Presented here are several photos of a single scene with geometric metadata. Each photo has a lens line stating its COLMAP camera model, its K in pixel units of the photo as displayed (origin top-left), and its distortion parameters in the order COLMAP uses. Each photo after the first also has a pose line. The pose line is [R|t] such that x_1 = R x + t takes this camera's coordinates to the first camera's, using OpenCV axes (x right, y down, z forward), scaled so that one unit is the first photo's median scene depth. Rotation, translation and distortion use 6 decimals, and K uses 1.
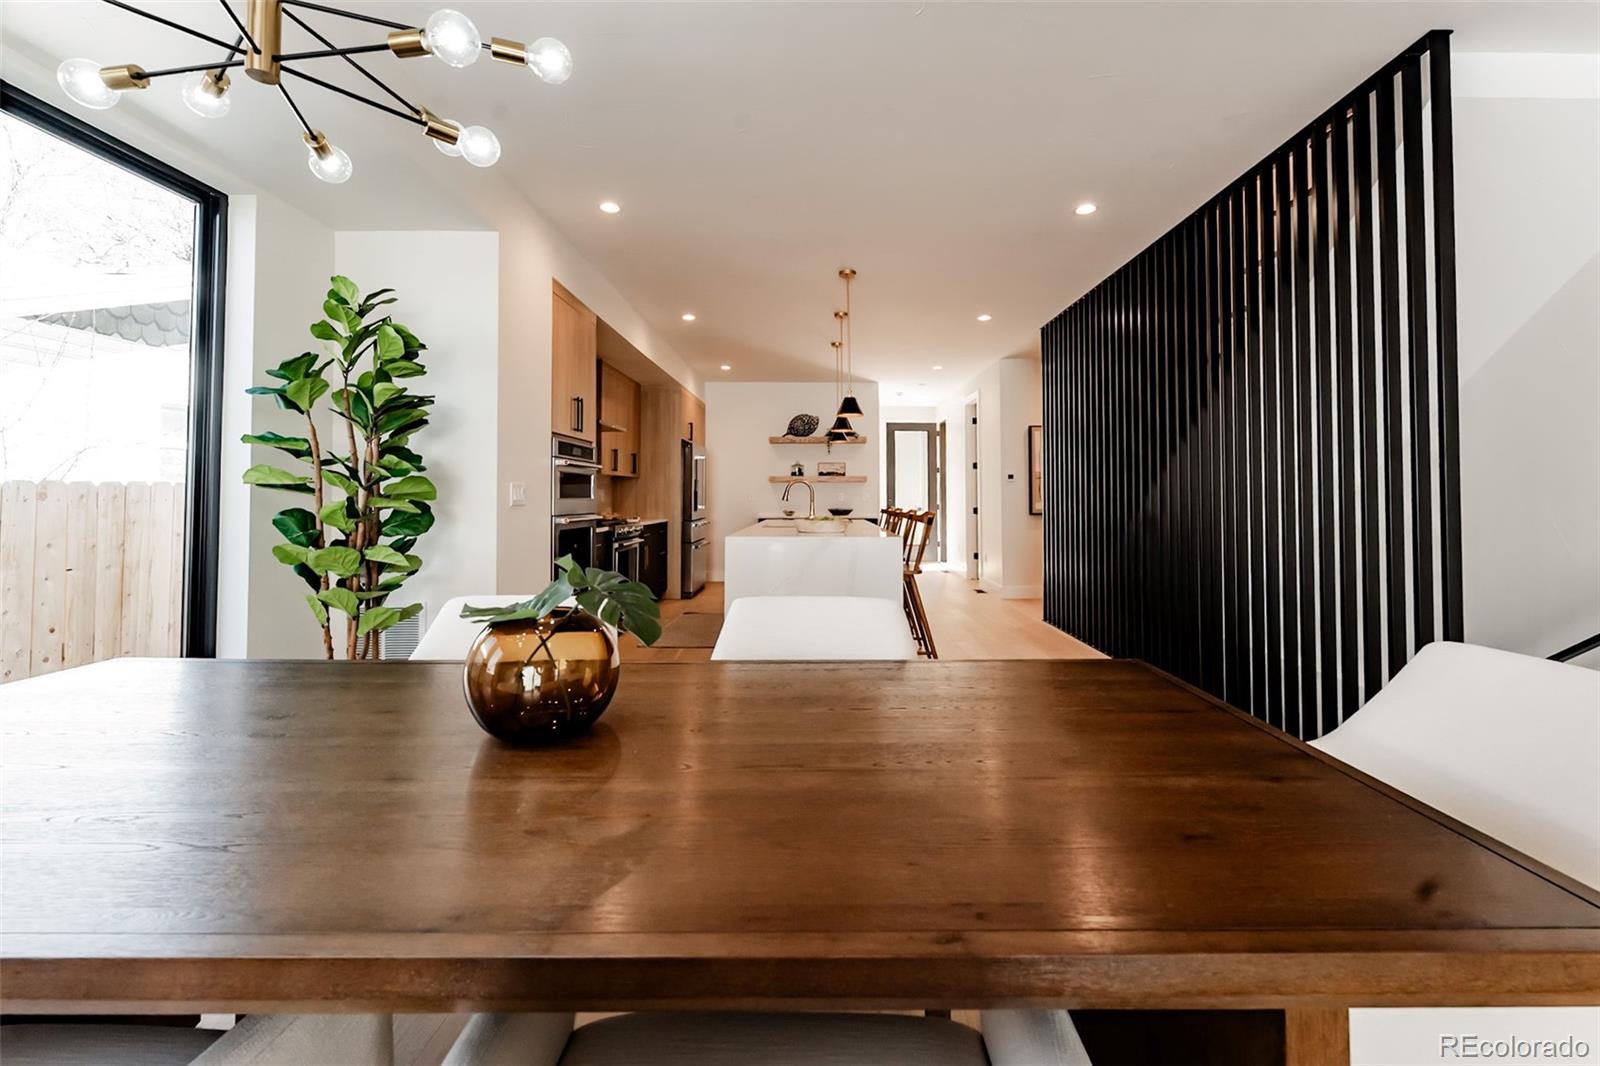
lens RADIAL K [[646.6, 0, 816.3], [0, 646.6, 483.2], [0, 0, 1]] dist [-0.002109, -0.000095]
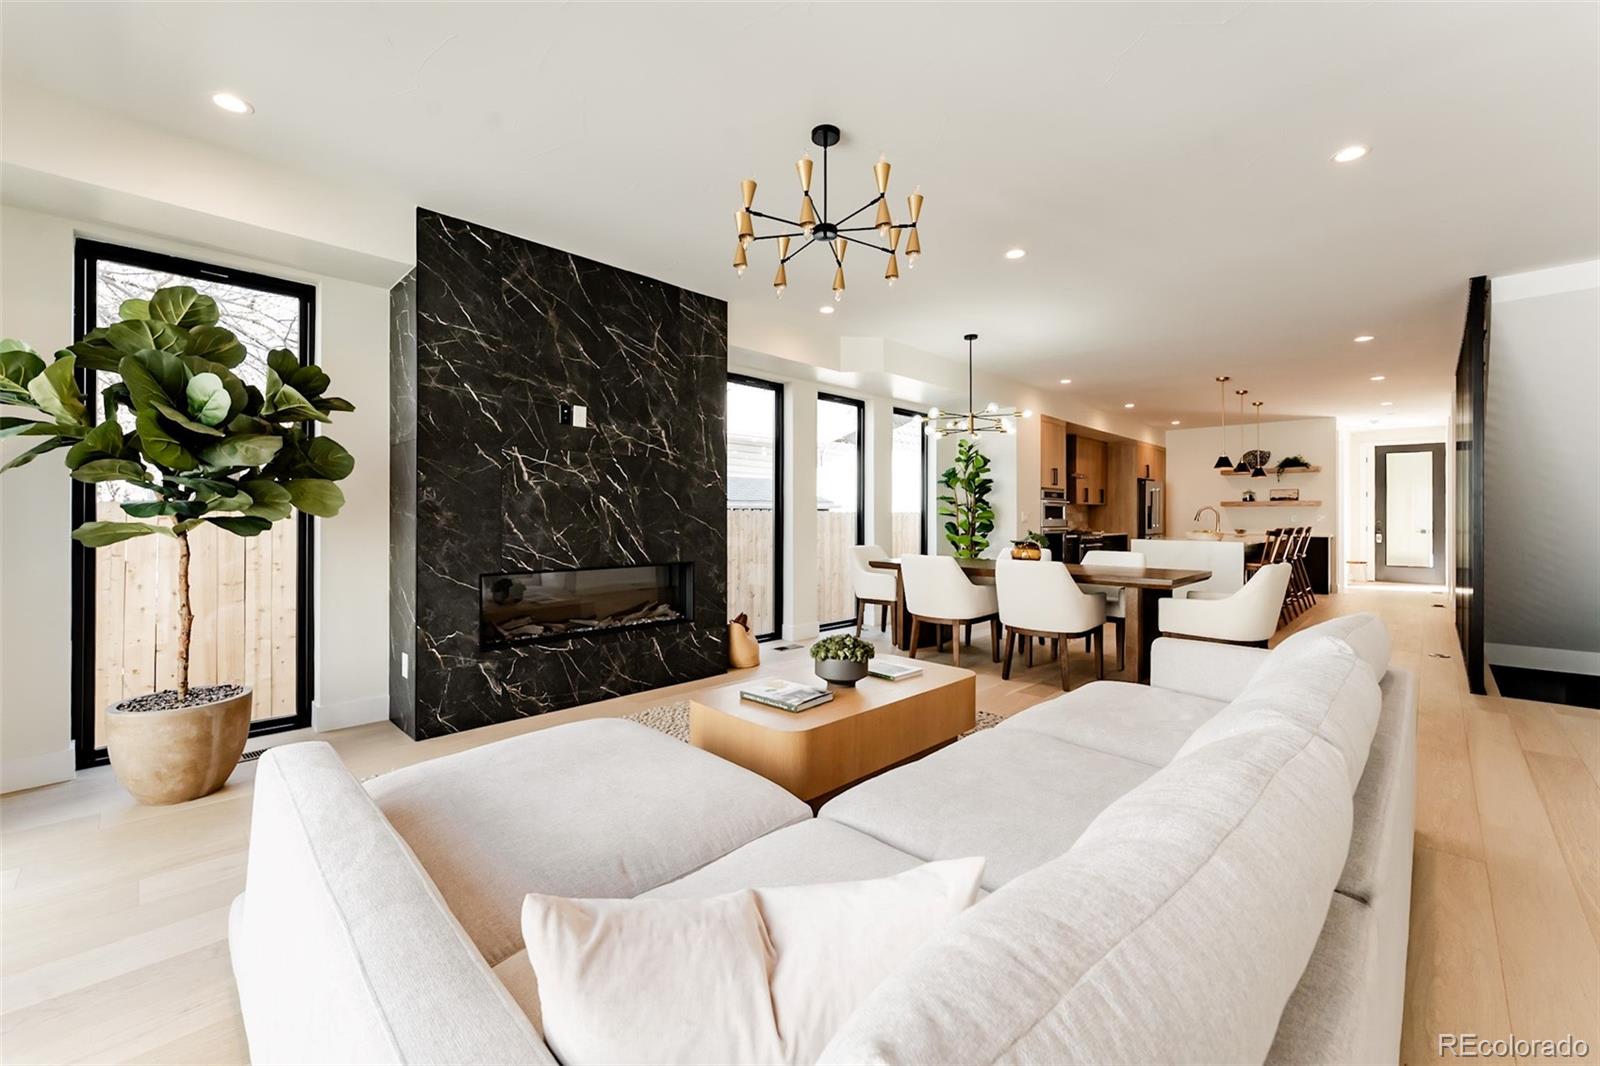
lens RADIAL K [[646.6, 0, 800.8], [0, 646.6, 518.6], [0, 0, 1]] dist [-0.002109, -0.000095]
pose [[0.708991, 0.004240, -0.705204, 0.718727], [0.012535, 0.999748, 0.018614, -0.036208], [0.705106, -0.022037, 0.708760, -1.442240]]
